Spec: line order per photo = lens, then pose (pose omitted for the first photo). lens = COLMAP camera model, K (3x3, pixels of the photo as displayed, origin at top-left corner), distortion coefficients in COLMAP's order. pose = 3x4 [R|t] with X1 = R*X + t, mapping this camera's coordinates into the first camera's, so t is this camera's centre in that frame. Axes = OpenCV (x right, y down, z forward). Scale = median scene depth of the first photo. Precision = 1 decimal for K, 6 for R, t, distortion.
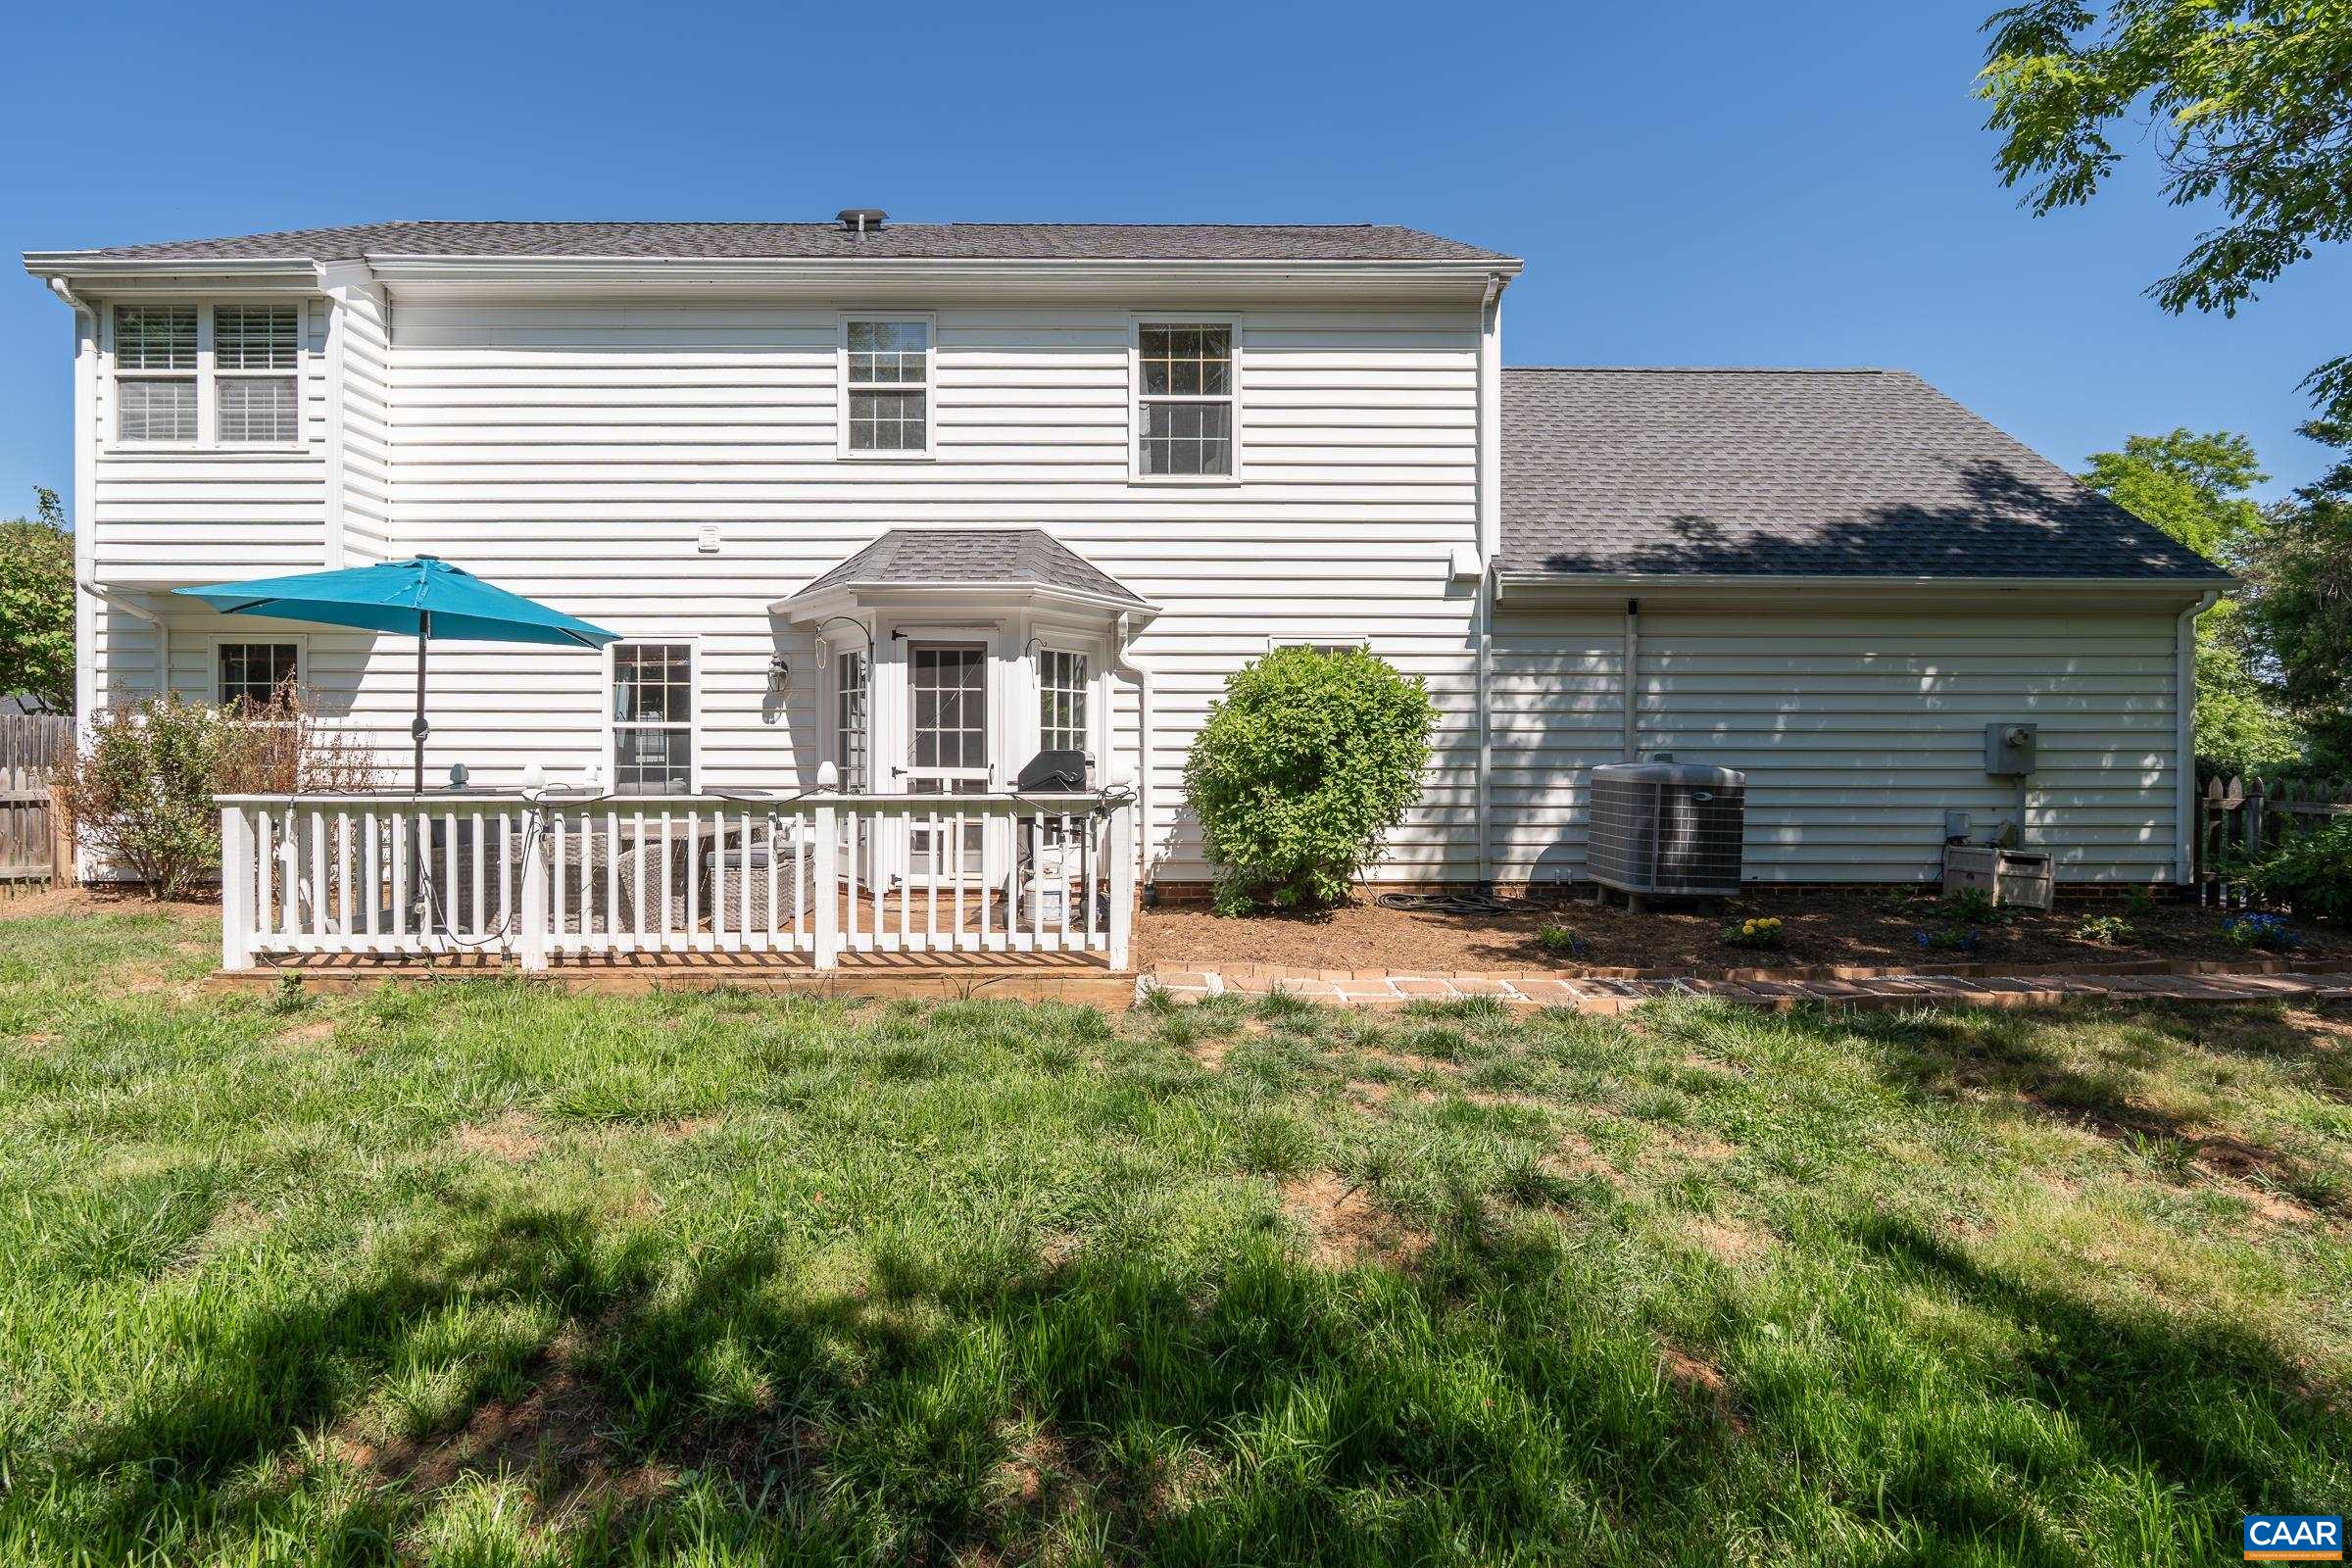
lens RADIAL K [[1025.6, 0, 1177.8], [0, 1025.6, 781.6], [0, 0, 1]] dist [-0.003873, -0.000173]
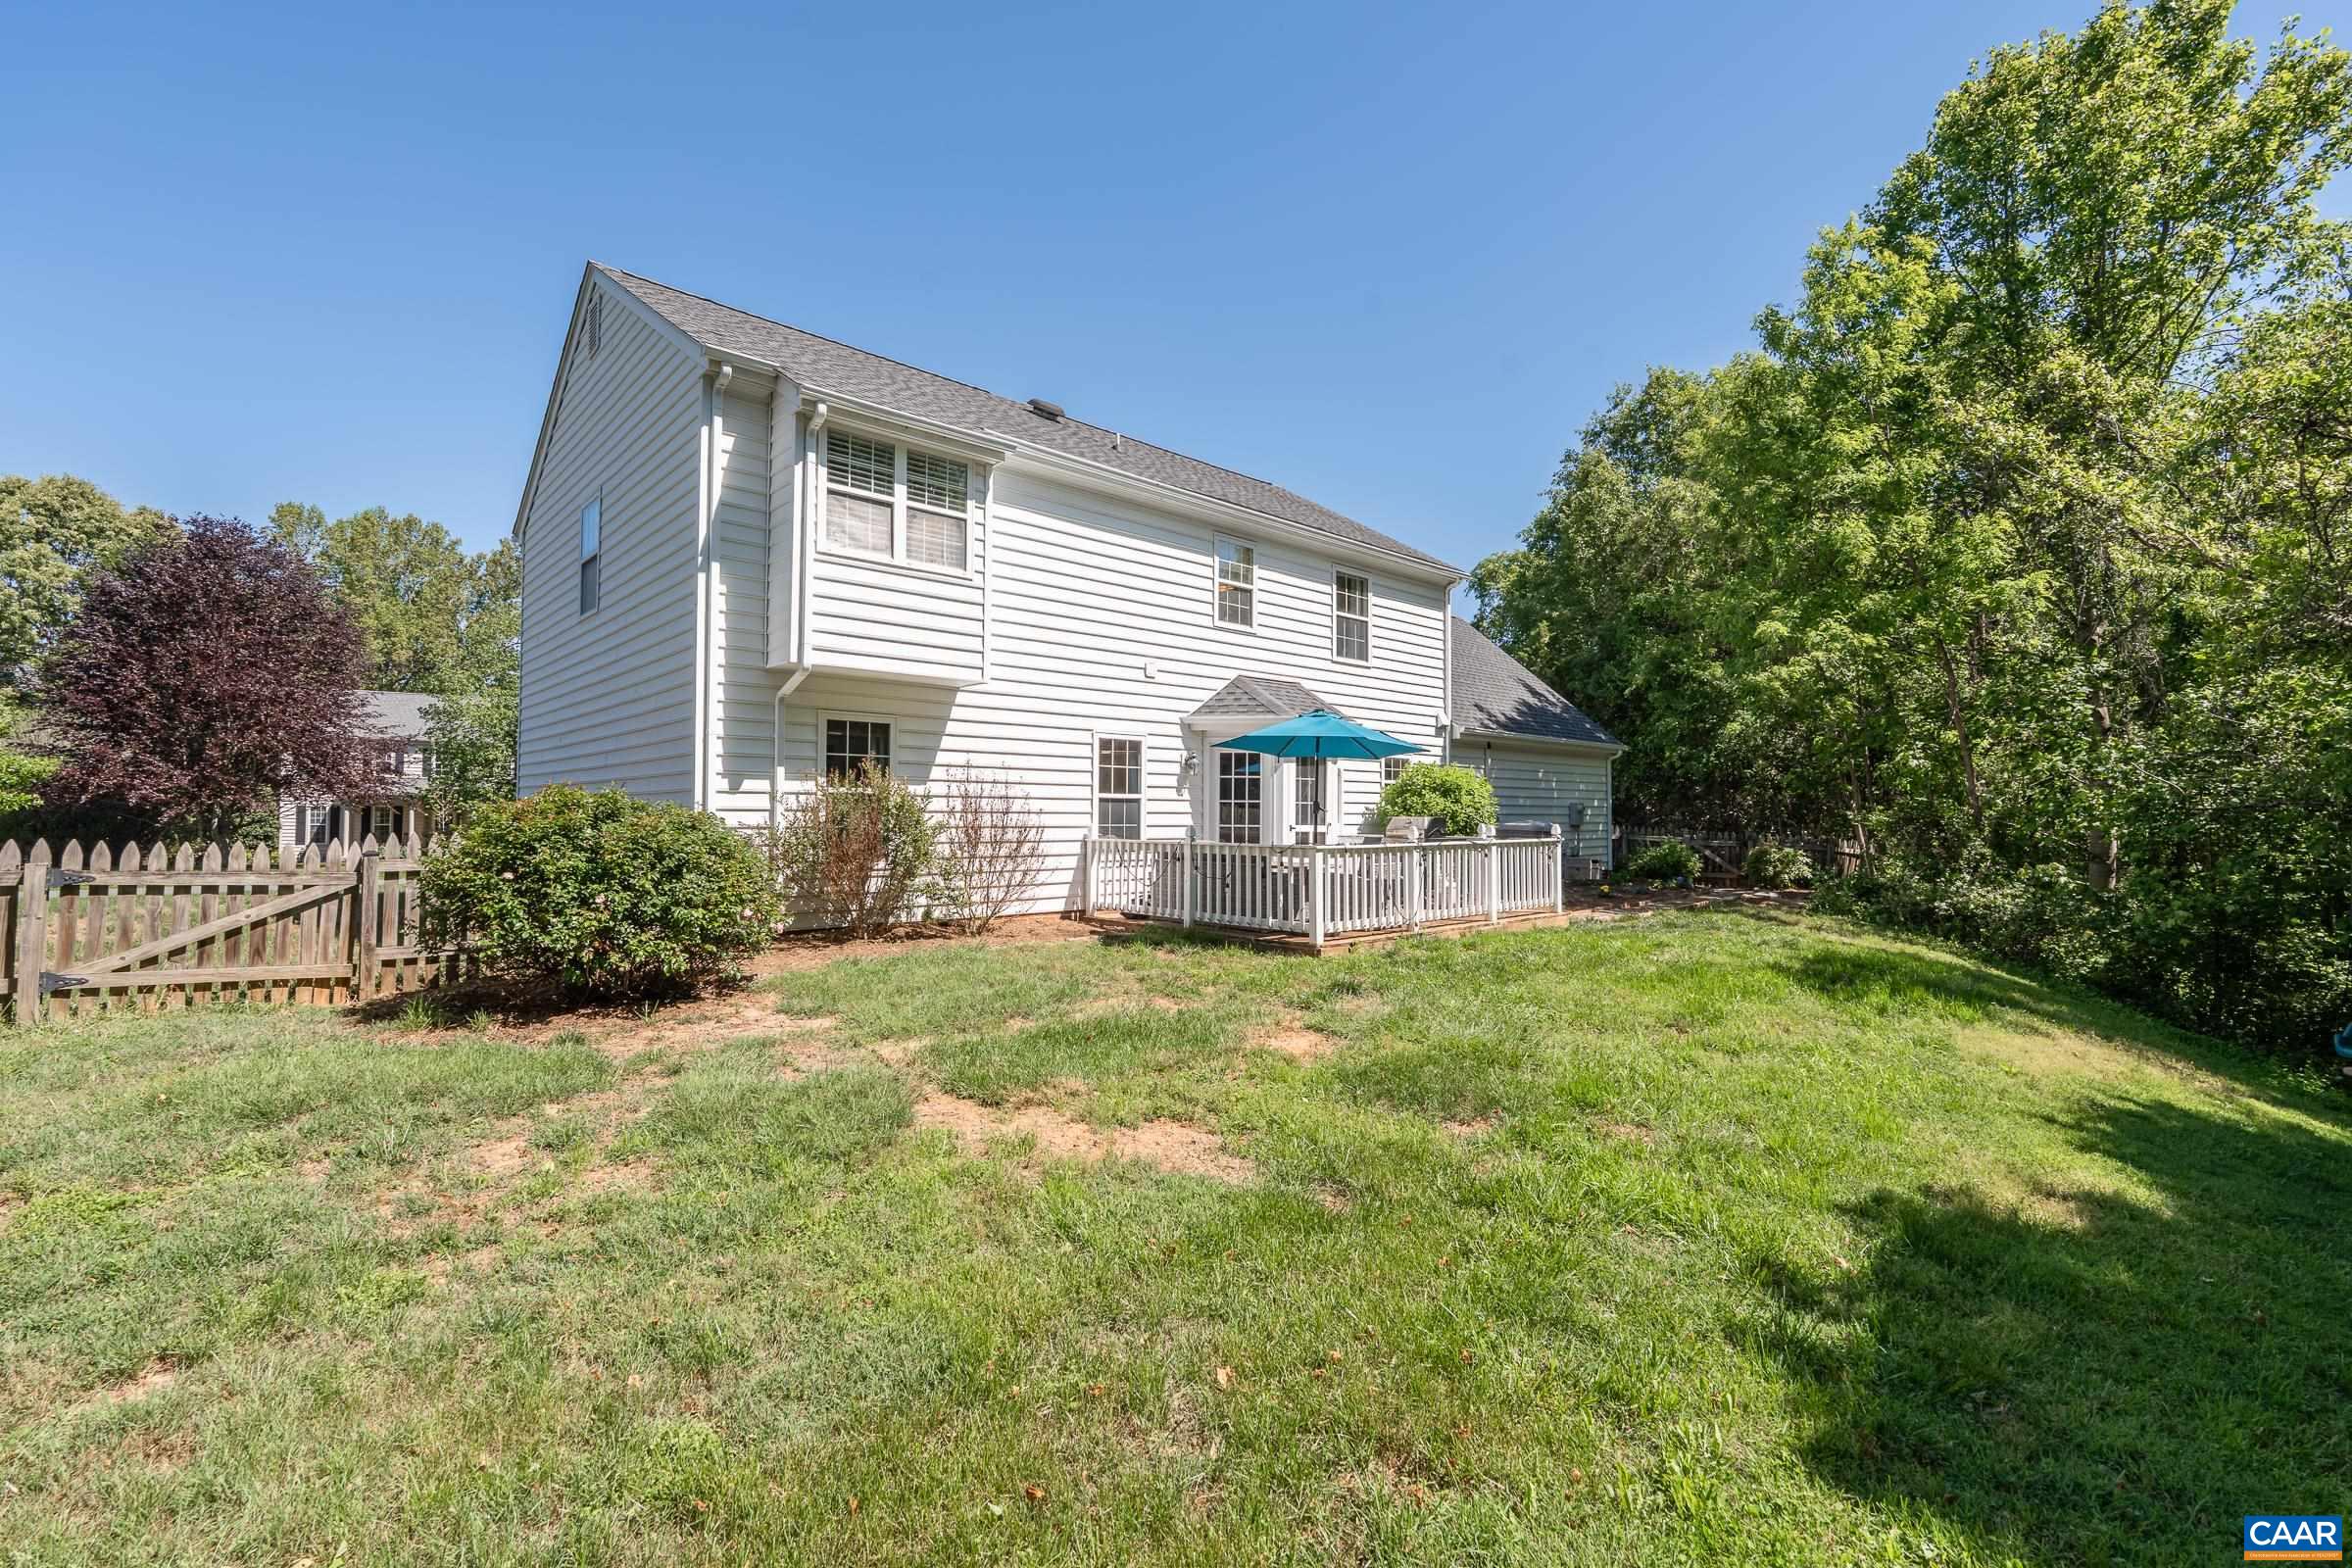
lens RADIAL K [[1025.6, 0, 1162.6], [0, 1025.6, 786.5], [0, 0, 1]] dist [-0.003873, -0.000173]
pose [[0.747806, 0.021714, 0.663562, -1.407802], [0.006520, 0.999177, -0.040044, -0.011476], [-0.663885, 0.034272, 0.747049, -0.095062]]
